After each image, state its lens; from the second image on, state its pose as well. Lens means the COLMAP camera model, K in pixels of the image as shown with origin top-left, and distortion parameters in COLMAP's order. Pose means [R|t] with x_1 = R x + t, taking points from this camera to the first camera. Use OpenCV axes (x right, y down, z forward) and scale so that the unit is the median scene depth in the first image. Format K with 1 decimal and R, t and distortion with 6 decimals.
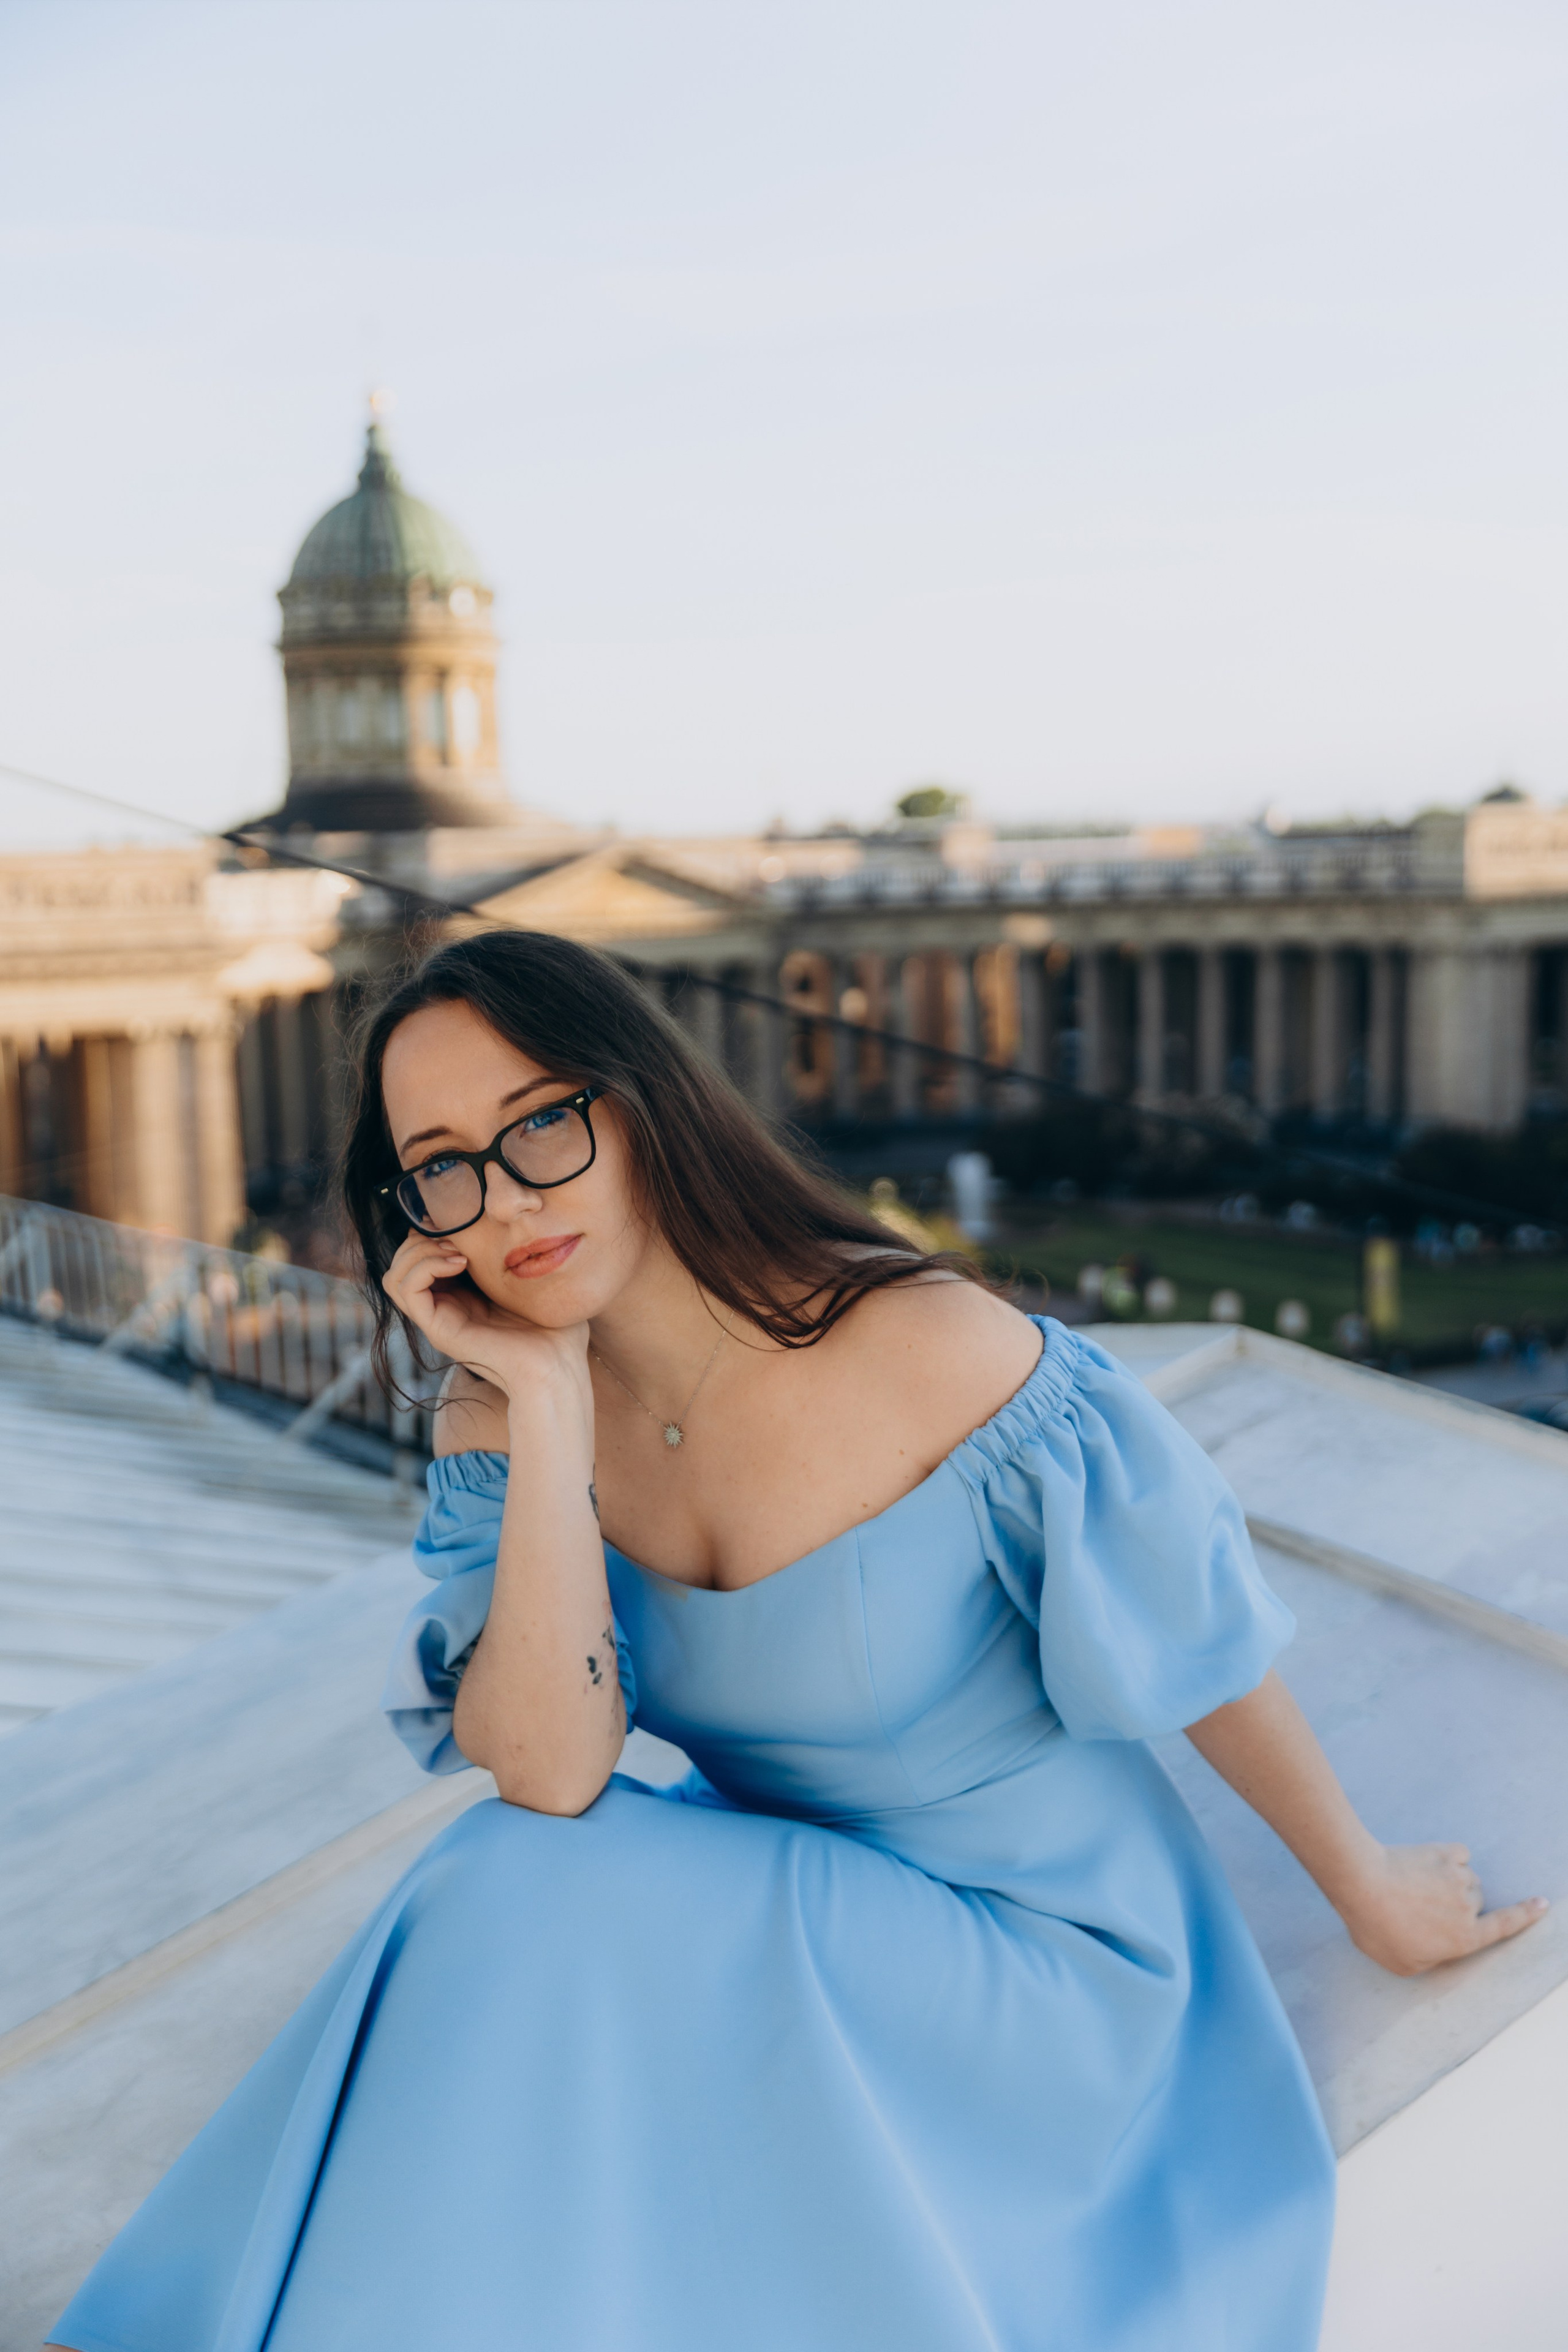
lens RADIAL K [[2702.4, 0, 781.0], [0, 2702.4, 1185.4], [0, 0, 1]] dist [0.214019, -0.006539]
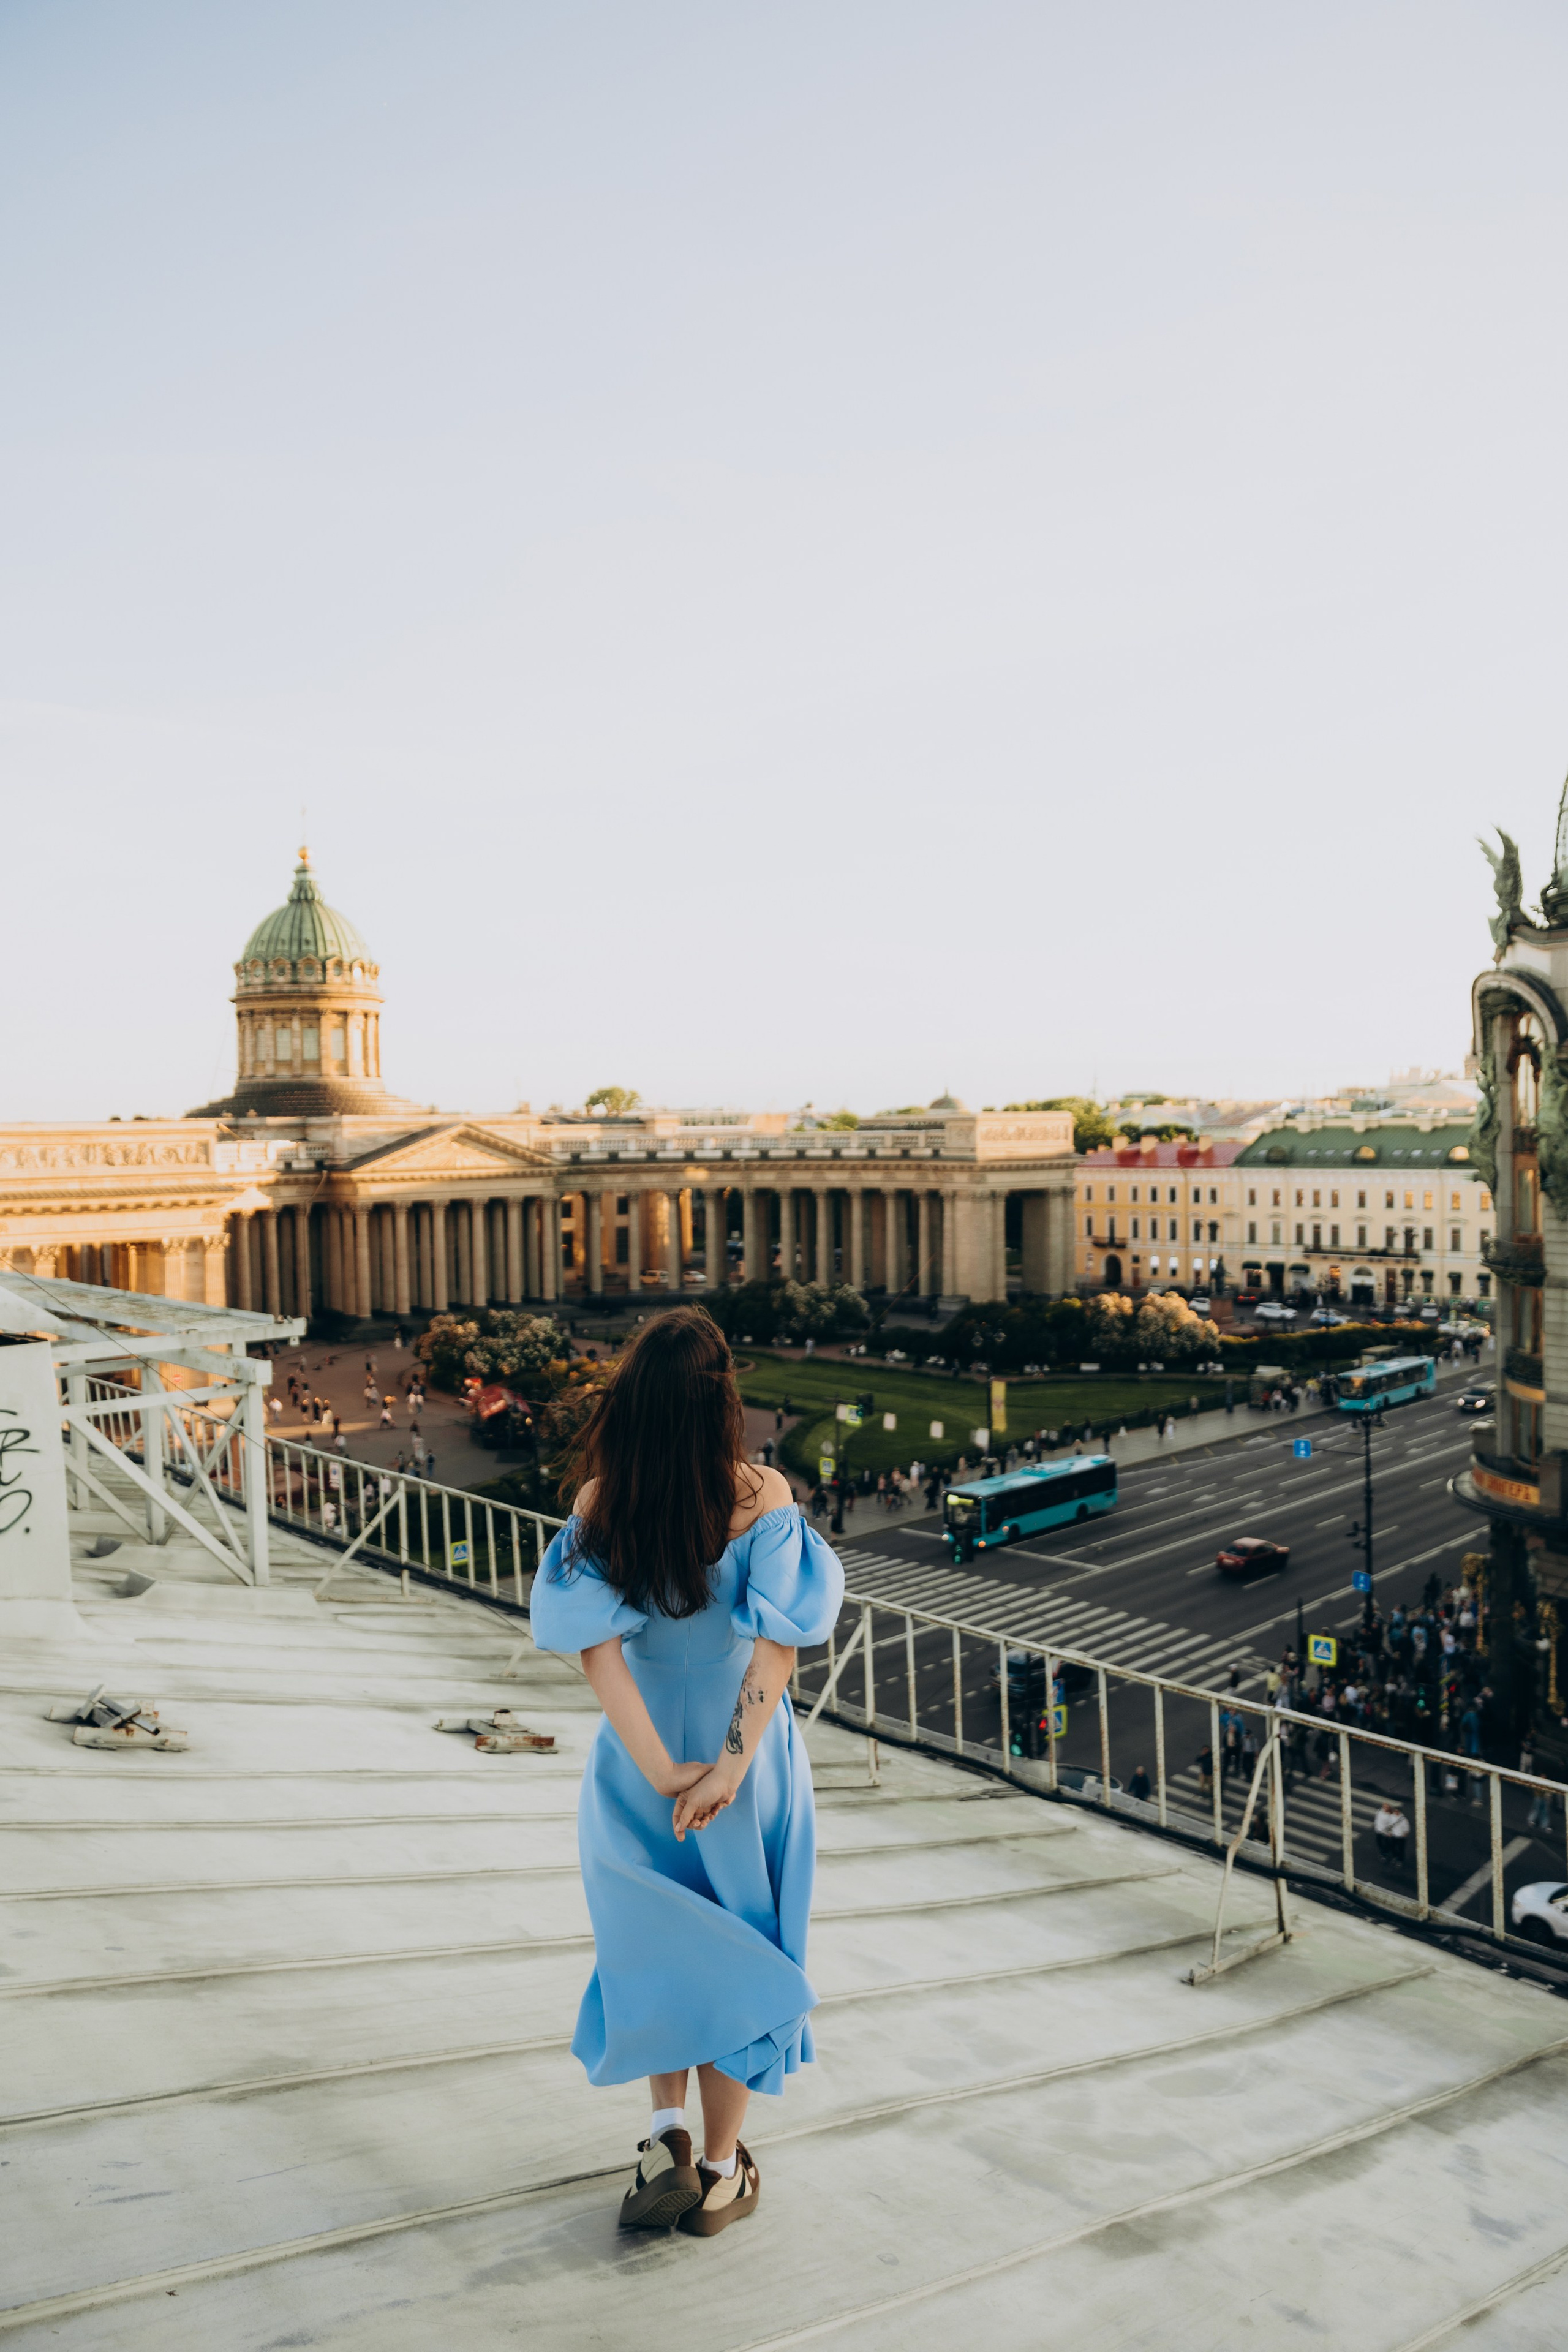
lens RADIAL K [[1611.2, 0, 784.0], [0, 1611.2, 1176.0], [0, 0, 1]] dist [-0.046347, 0.040255]
pose [[0.984925, 0.009084, 0.172740, -0.033976], [0.006816, 0.995806, -0.091230, -0.006959], [-0.172845, 0.091032, 0.980733, 0.042927]]
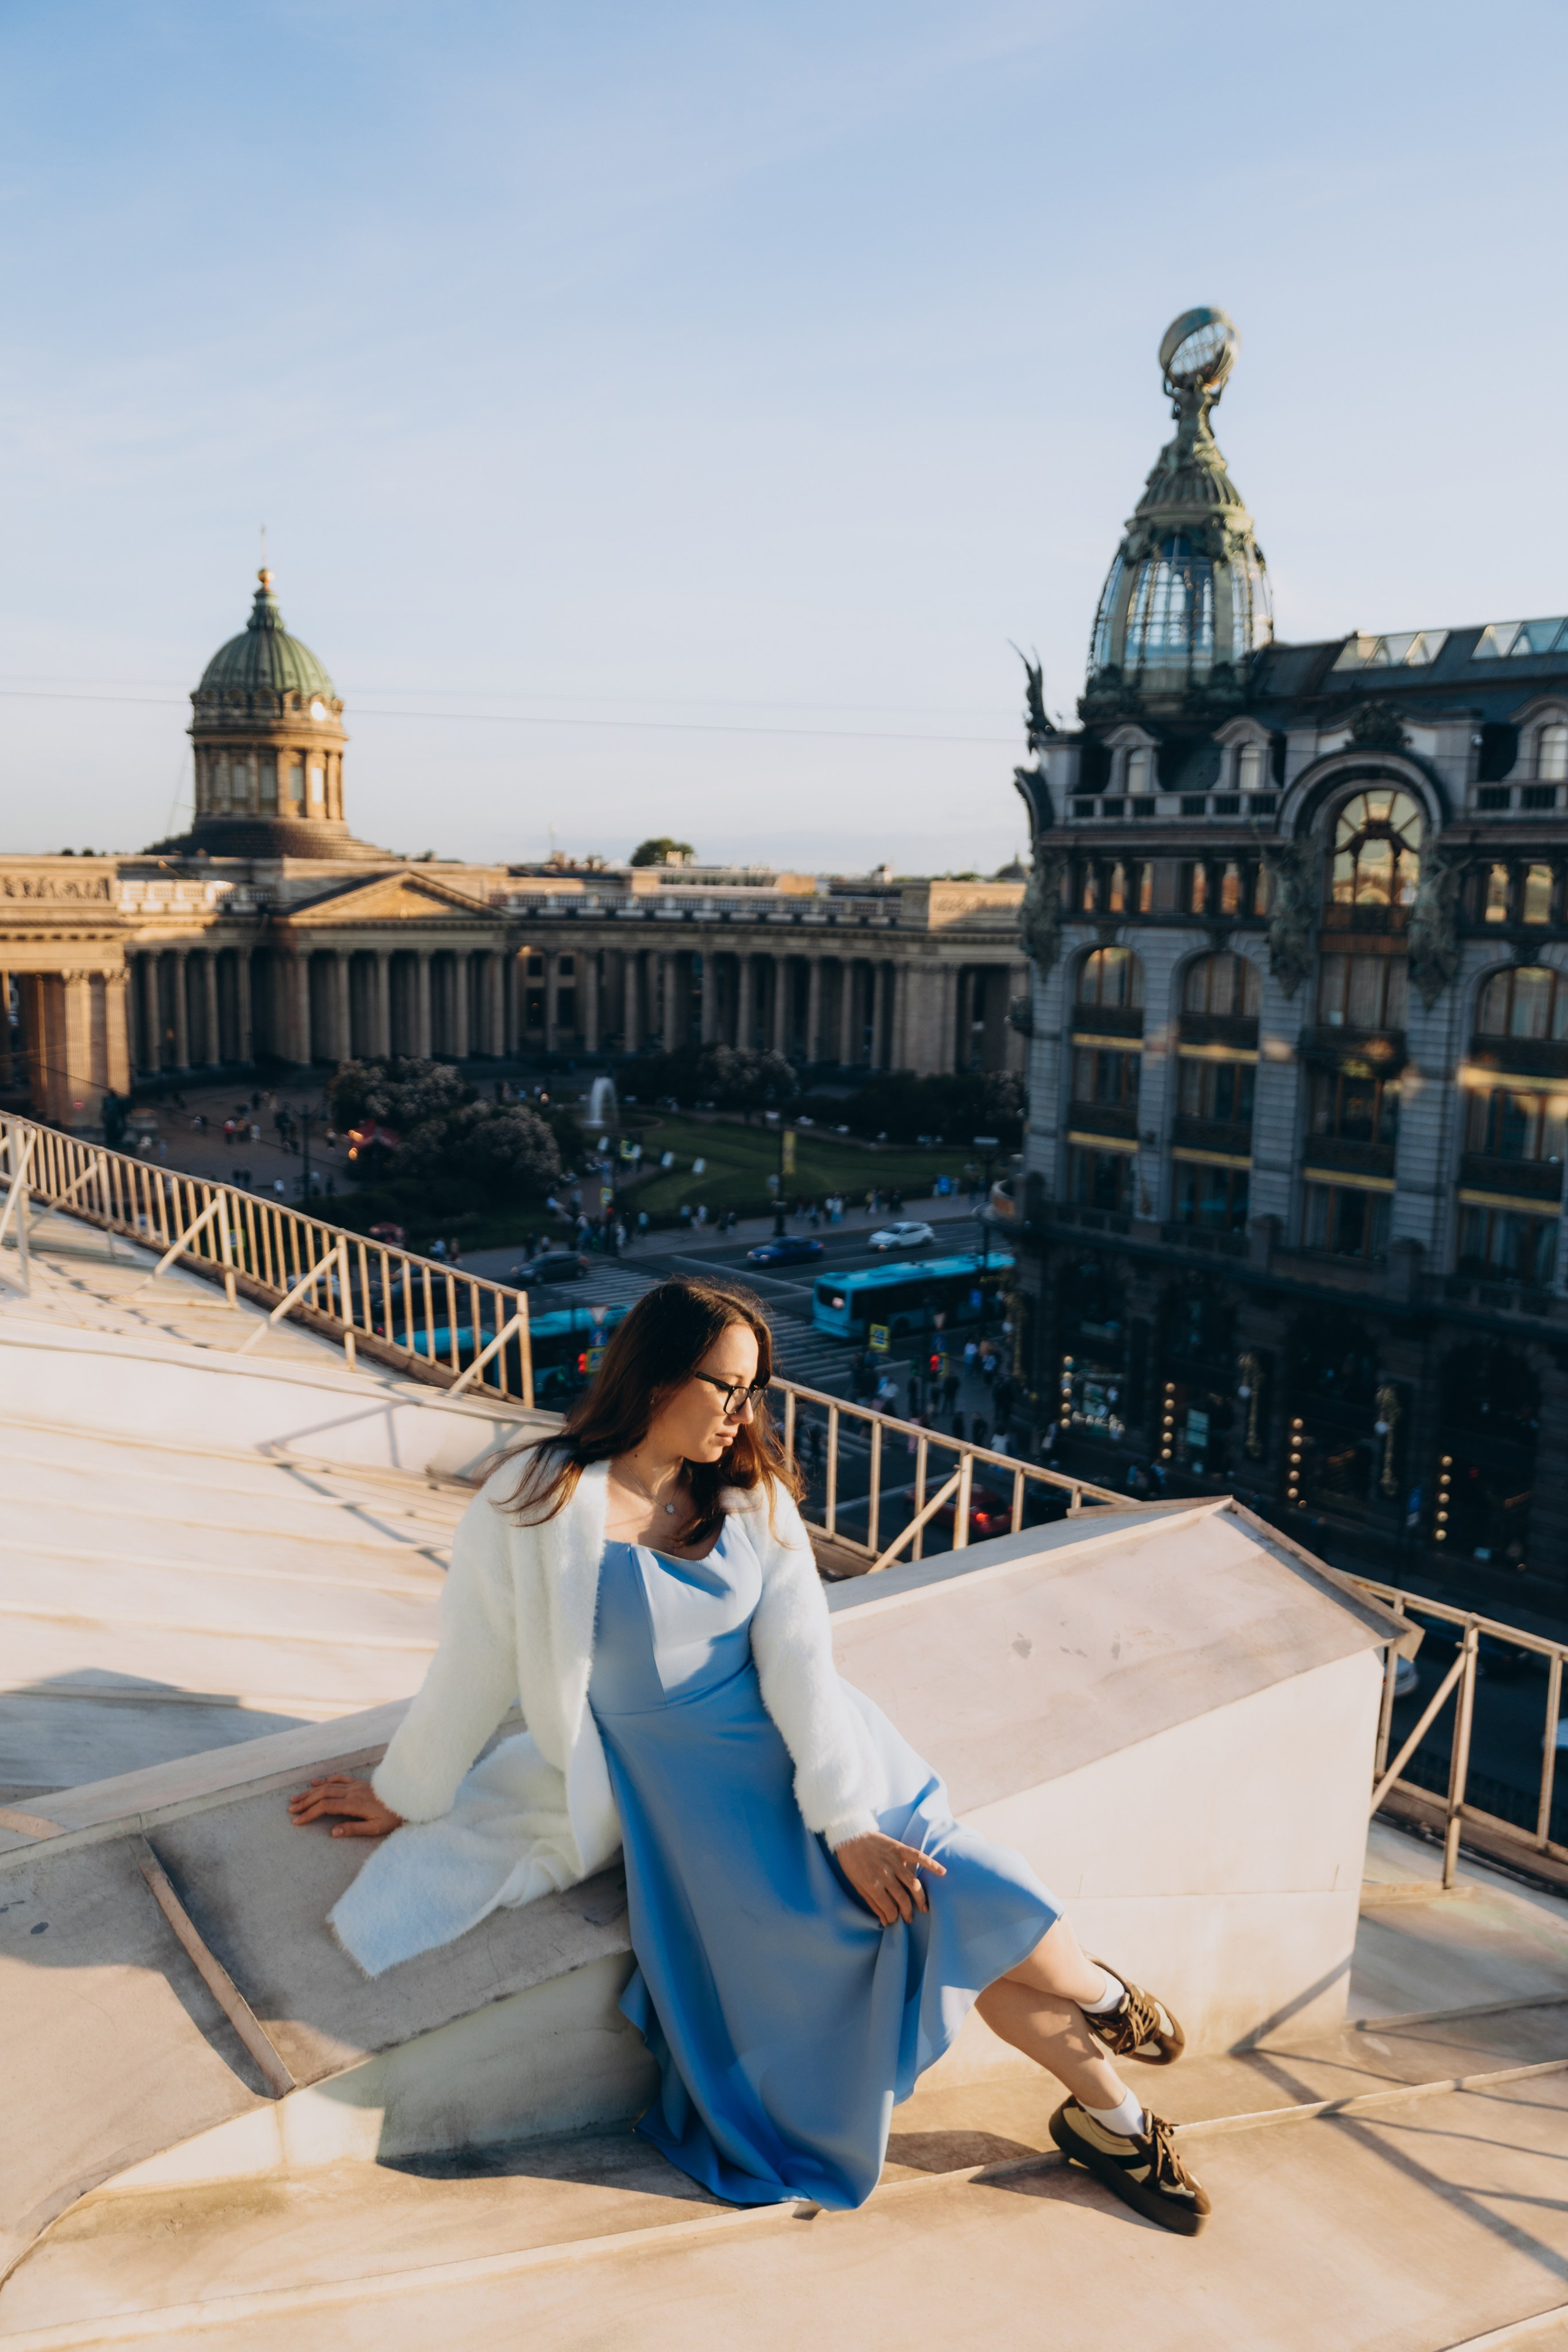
lens RADIAL K [[1816.7, 0, 773.3], [0, 1816.7, 1180.3], [0, 0, 1]] dist [0.015198, 0.004065]
pose [[0.993499, 0.036241, 0.107918, 0.042836], [-0.040470, 0.998486, 0.037257, 0.004422], [-0.106405, -0.041382, 0.993461, -0.067834]]
